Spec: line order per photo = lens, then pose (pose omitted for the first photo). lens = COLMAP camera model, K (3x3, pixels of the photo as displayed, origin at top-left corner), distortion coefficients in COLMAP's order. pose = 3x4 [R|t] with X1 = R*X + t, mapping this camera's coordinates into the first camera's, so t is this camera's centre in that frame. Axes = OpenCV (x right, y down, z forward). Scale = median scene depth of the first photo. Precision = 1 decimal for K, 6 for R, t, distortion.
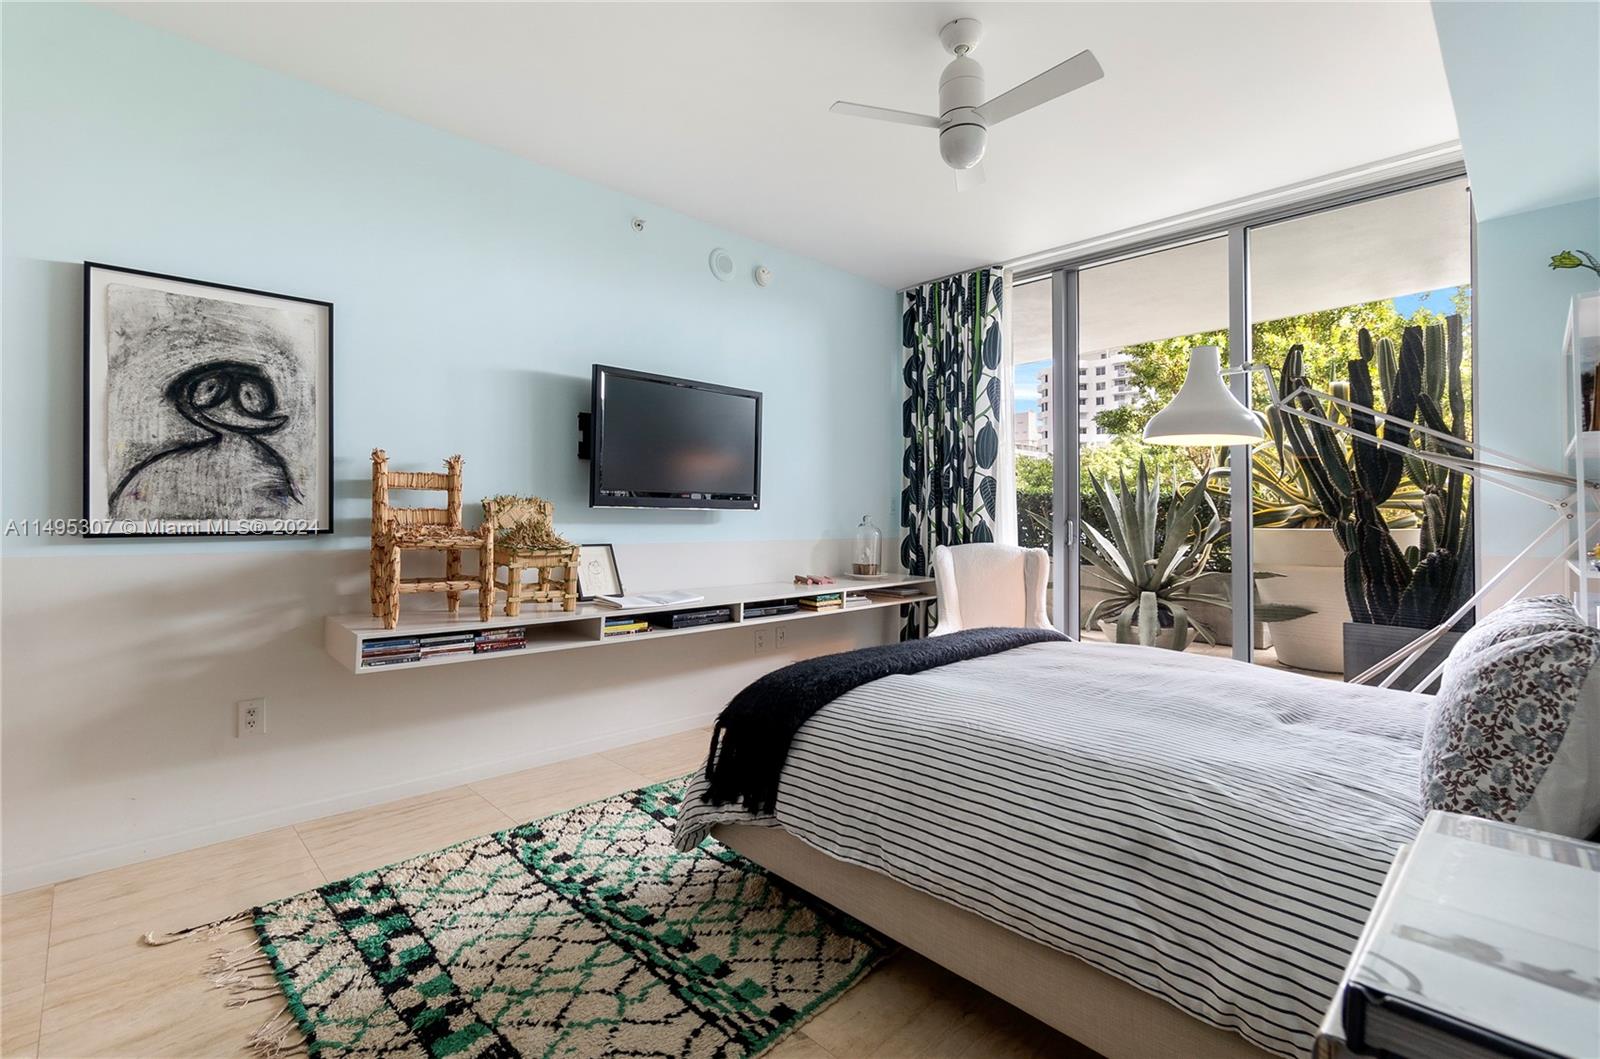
lens RADIAL K [[697.5, 0, 785.3], [0, 697.5, 514.1], [0, 0, 1]] dist [-0.015206, 0.000204]
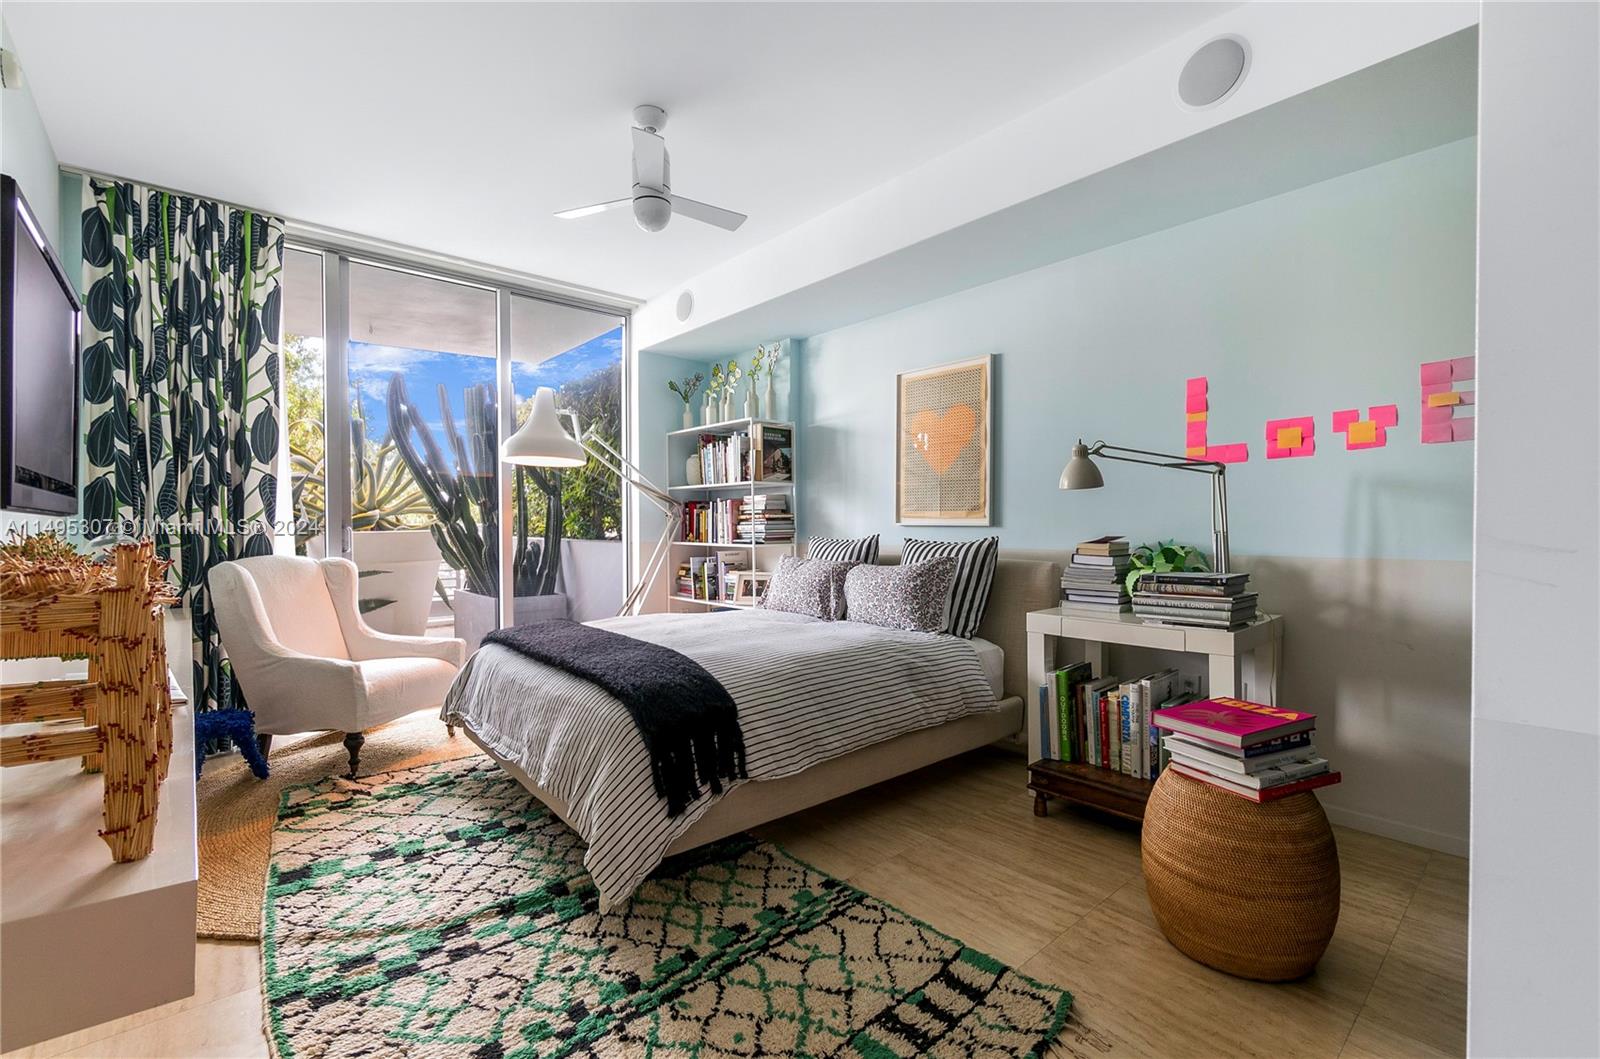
lens RADIAL K [[697.5, 0, 785.9], [0, 697.5, 528.8], [0, 0, 1]] dist [-0.015206, 0.000204]
pose [[0.058729, -0.008881, 0.998234, -0.476631], [0.003438, 0.999956, 0.008694, 0.004882], [-0.998268, 0.002921, 0.058757, 0.351998]]
